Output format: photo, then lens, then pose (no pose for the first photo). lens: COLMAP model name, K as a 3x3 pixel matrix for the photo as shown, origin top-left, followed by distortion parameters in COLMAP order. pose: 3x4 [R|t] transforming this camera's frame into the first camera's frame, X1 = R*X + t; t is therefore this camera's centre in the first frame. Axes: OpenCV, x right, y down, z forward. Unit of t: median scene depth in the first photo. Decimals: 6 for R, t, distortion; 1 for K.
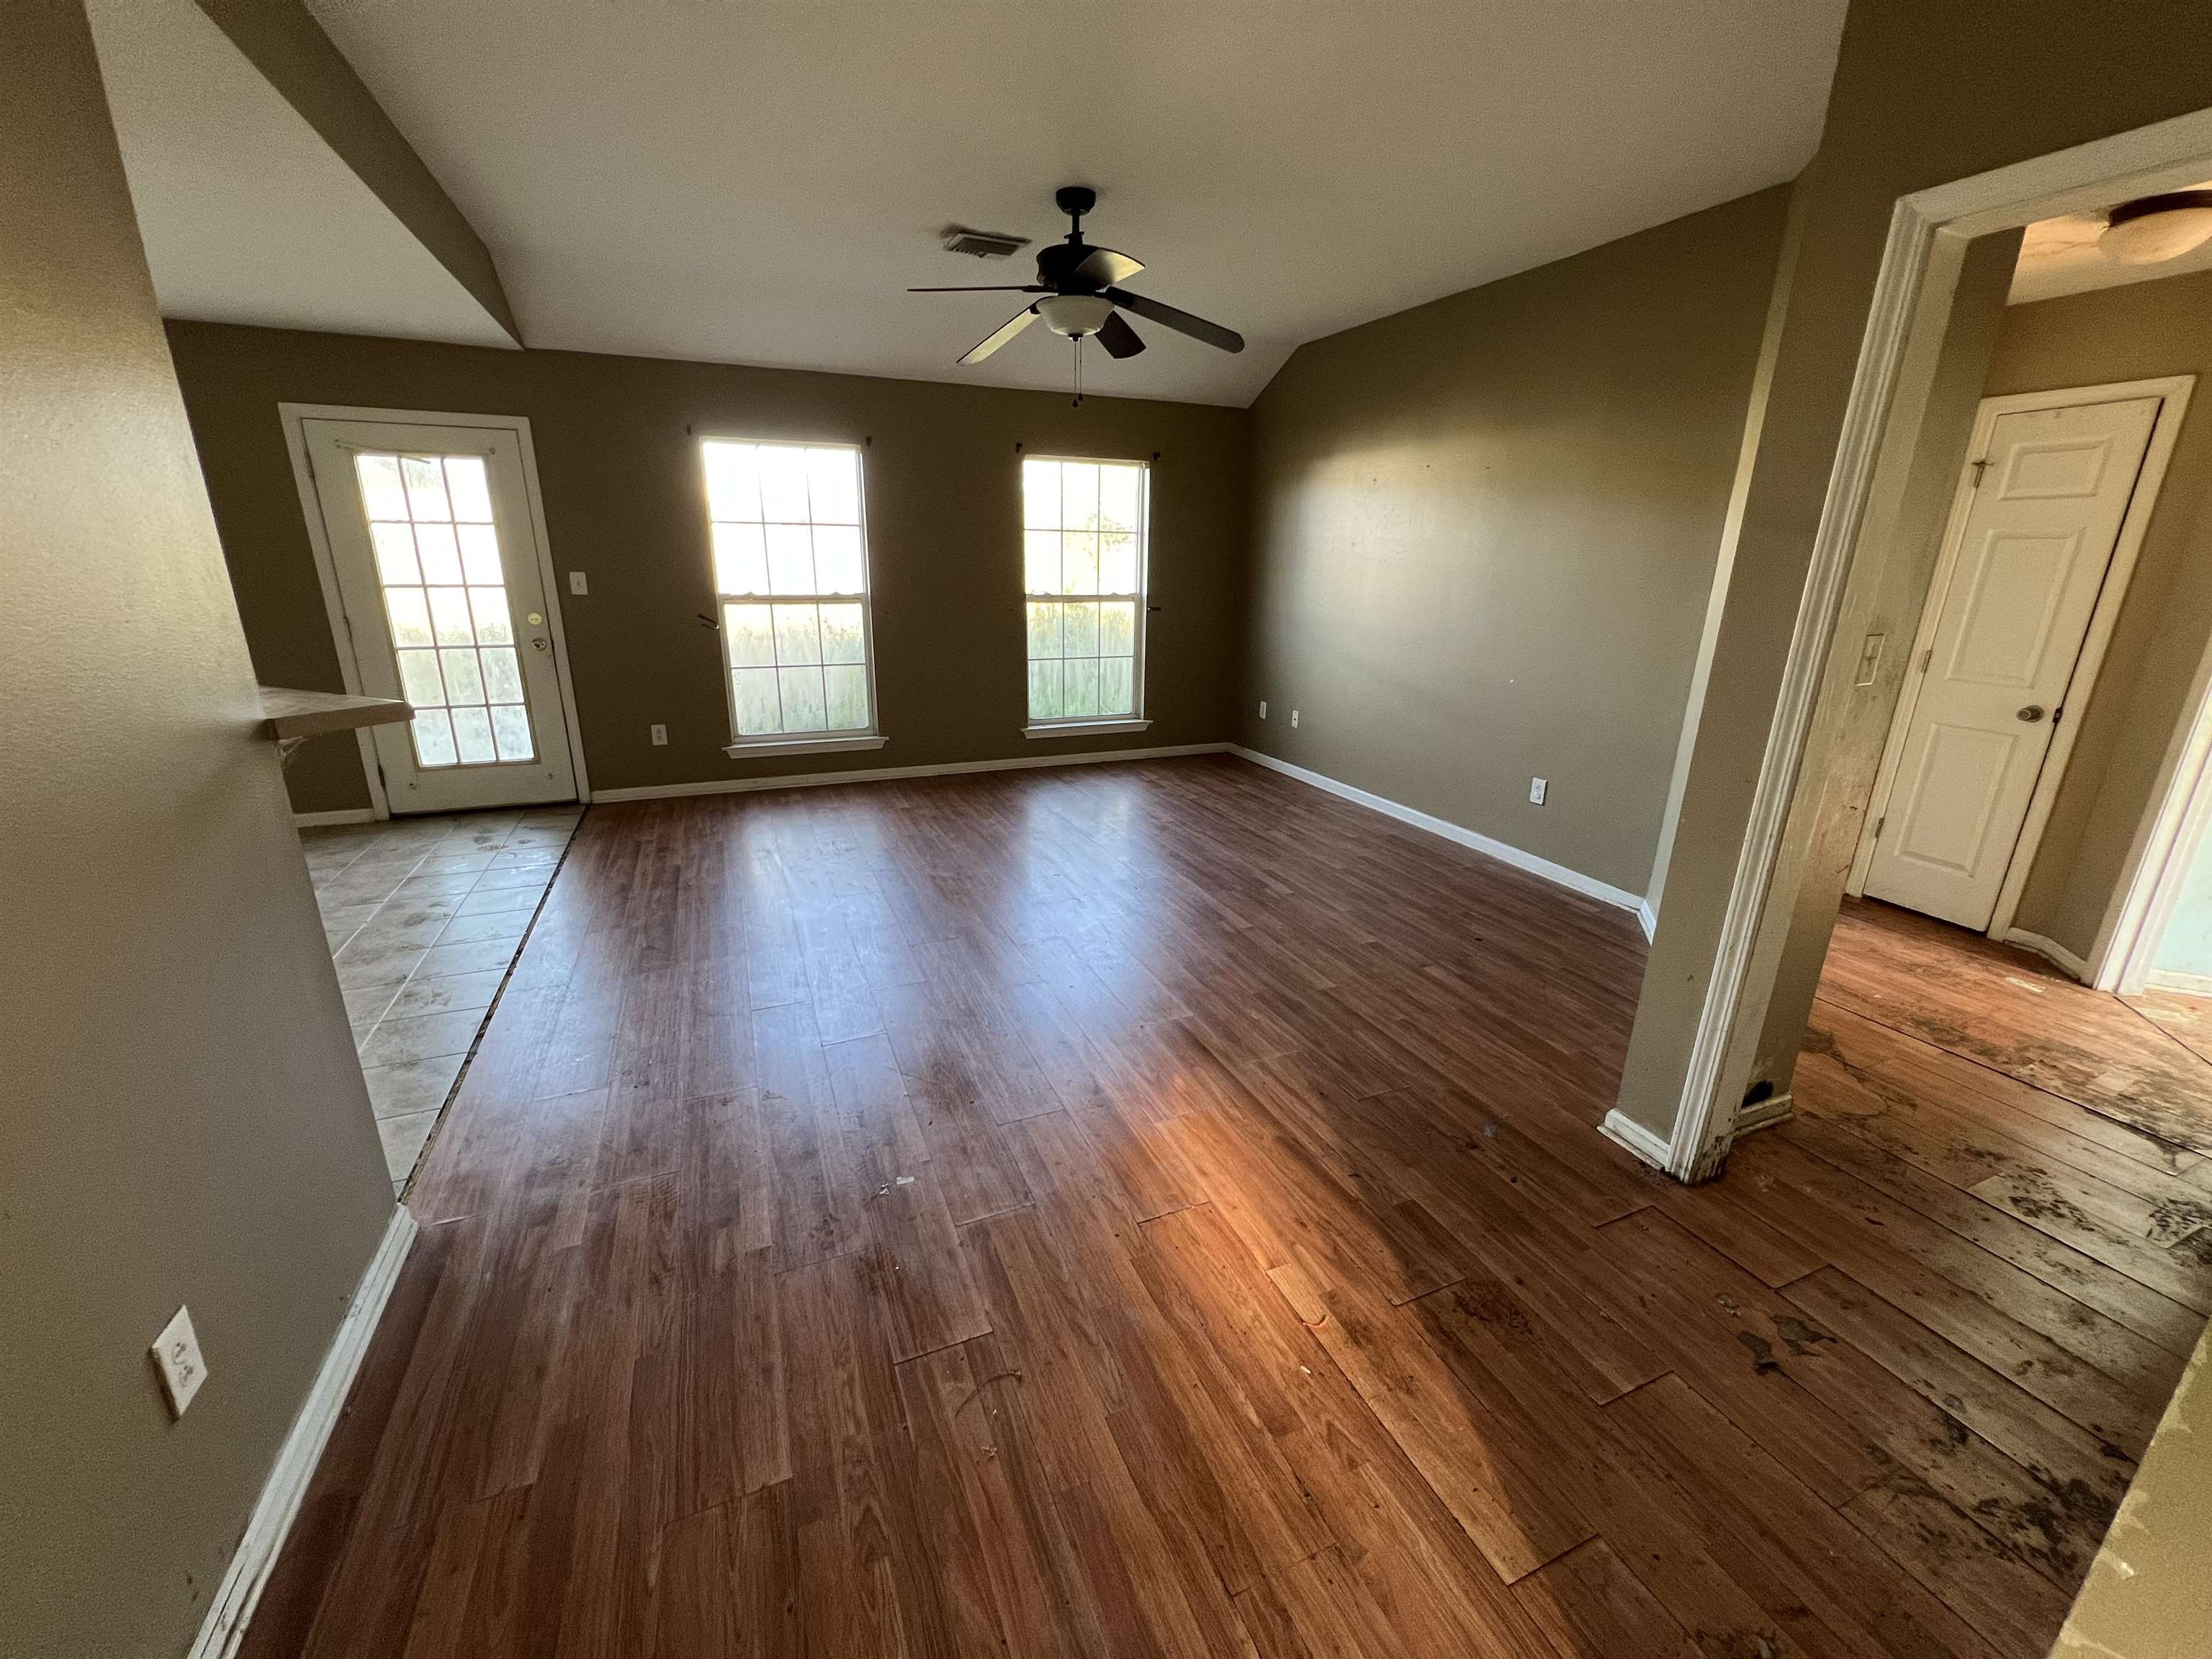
lens RADIAL K [[884.9, 0, 1099.3], [0, 884.9, 824.0], [0, 0, 1]] dist [-0.000445, 0.000110]
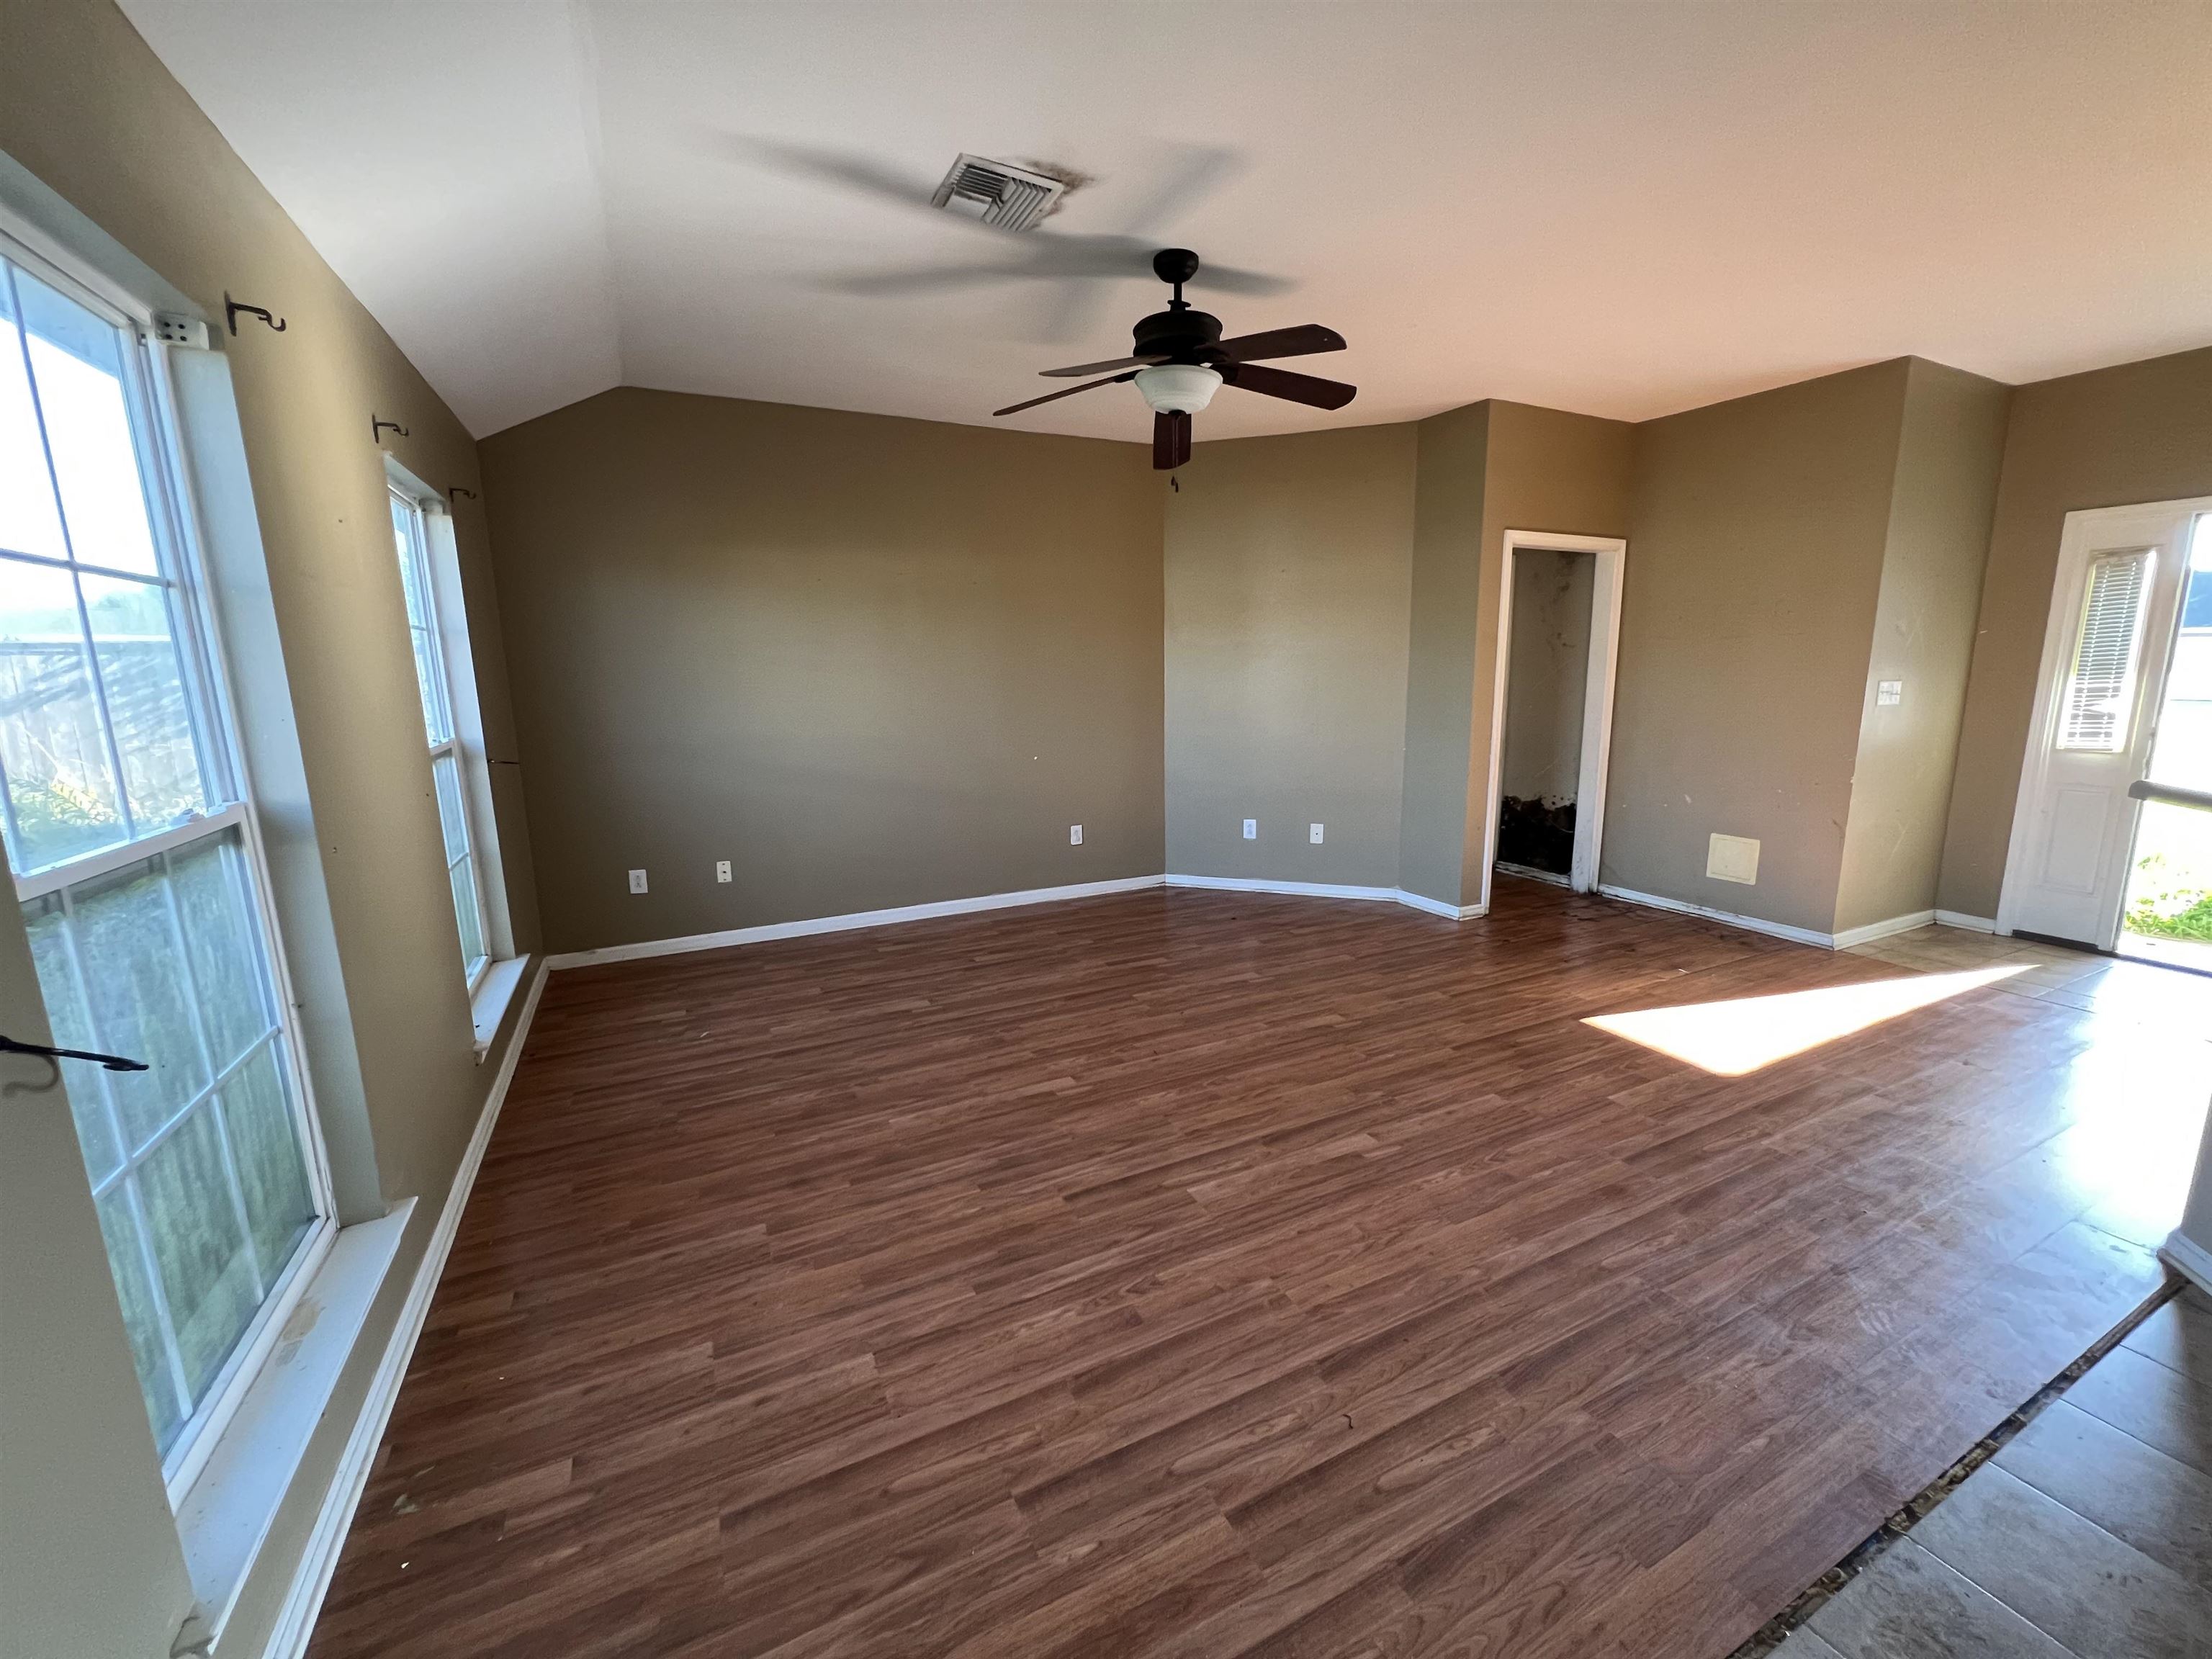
lens RADIAL K [[884.9, 0, 1101.7], [0, 884.9, 831.7], [0, 0, 1]] dist [-0.000445, 0.000110]
pose [[-0.061163, -0.201980, 0.977478, -0.765101], [0.303184, 0.929280, 0.210991, -0.302605], [-0.950967, 0.309261, 0.004399, 0.956065]]
